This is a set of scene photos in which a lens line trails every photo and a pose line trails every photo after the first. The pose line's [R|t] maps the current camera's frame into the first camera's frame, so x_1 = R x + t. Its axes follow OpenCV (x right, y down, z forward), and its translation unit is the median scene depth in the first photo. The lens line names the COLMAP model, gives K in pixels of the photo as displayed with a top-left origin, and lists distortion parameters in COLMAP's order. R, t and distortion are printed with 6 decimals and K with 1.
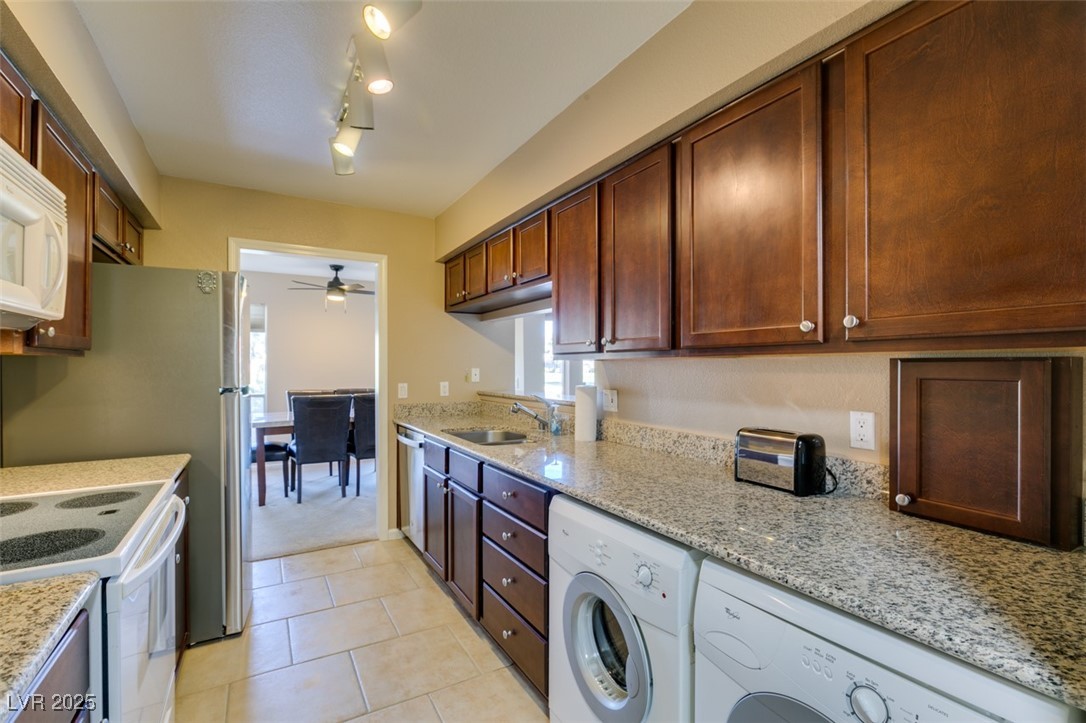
lens RADIAL K [[474.5, 0, 530.4], [0, 474.5, 367.9], [0, 0, 1]] dist [0.000253, -0.000293]
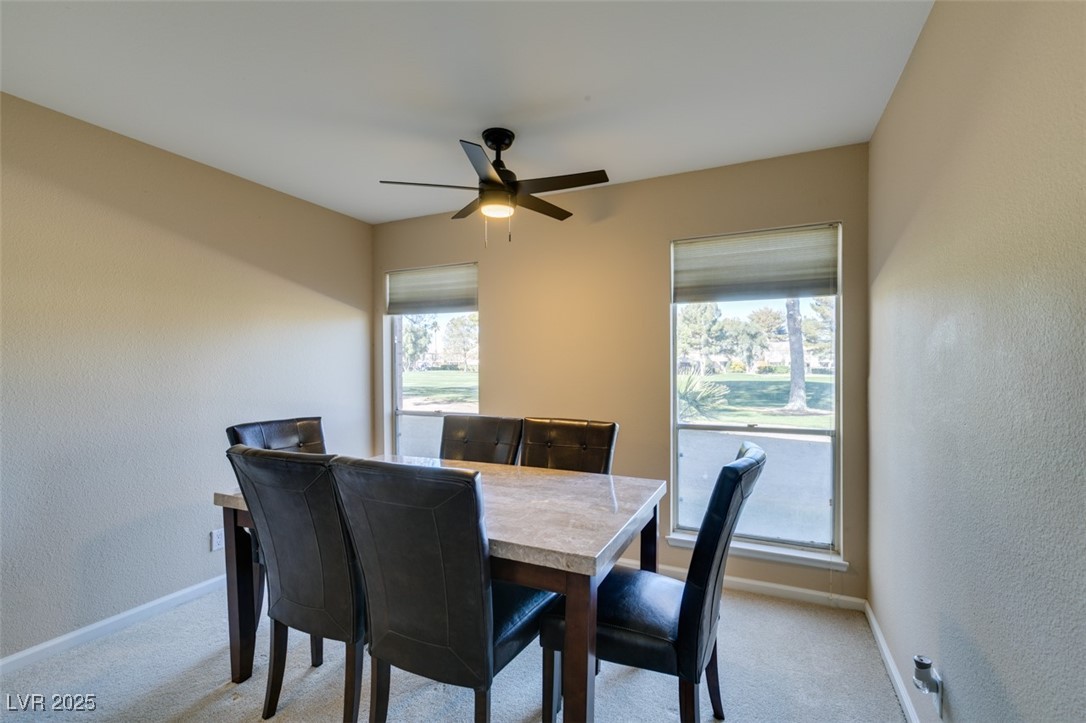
lens RADIAL K [[483.2, 0, 540.5], [0, 483.2, 366.8], [0, 0, 1]] dist [0.003580, -0.001431]
pose [[0.595669, -0.001937, -0.803227, -0.052313], [-0.003451, 0.999982, -0.004970, -0.004444], [0.803222, 0.005732, 0.595652, 1.328258]]
